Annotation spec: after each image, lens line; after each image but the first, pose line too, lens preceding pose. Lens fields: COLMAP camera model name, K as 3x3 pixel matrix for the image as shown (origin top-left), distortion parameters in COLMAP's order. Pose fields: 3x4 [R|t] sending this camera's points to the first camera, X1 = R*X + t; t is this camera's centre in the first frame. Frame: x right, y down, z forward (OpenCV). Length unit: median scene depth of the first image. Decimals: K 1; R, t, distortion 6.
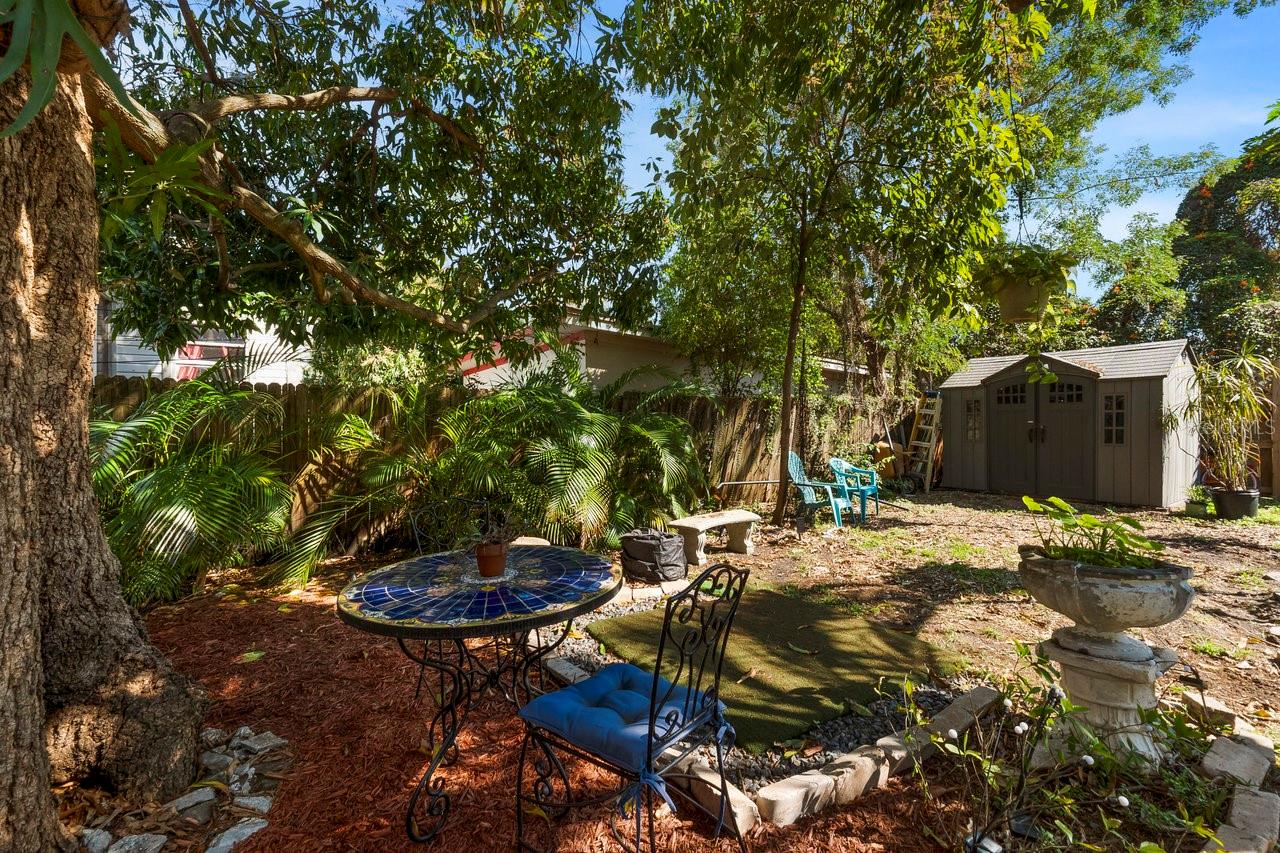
lens RADIAL K [[538.7, 0, 639.4], [0, 538.7, 424.2], [0, 0, 1]] dist [-0.005309, 0.000289]
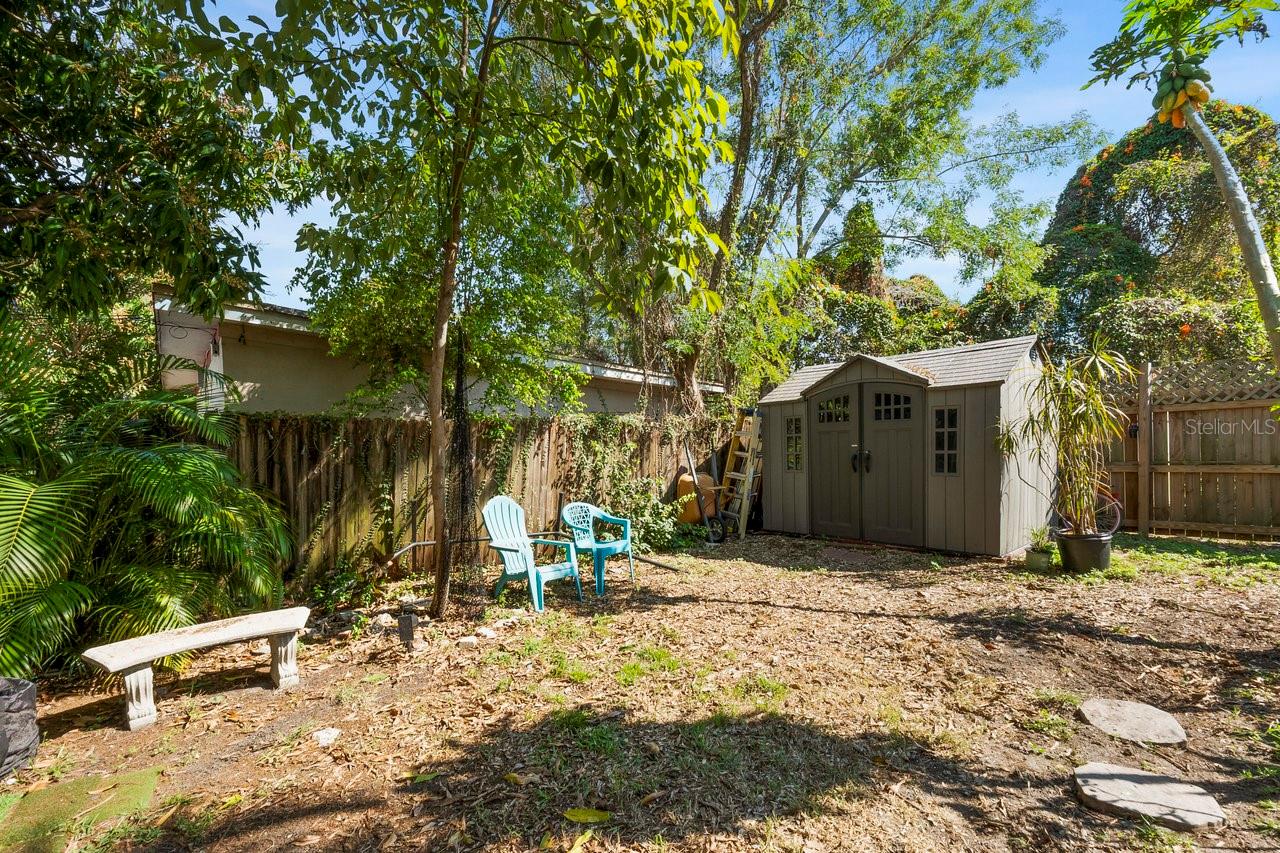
lens RADIAL K [[538.7, 0, 658.6], [0, 538.7, 462.6], [0, 0, 1]] dist [-0.005309, 0.000289]
pose [[0.994255, -0.022975, 0.104542, 0.345488], [0.020447, 0.999474, 0.025190, -0.004753], [-0.105066, -0.022907, 0.994201, 0.247943]]
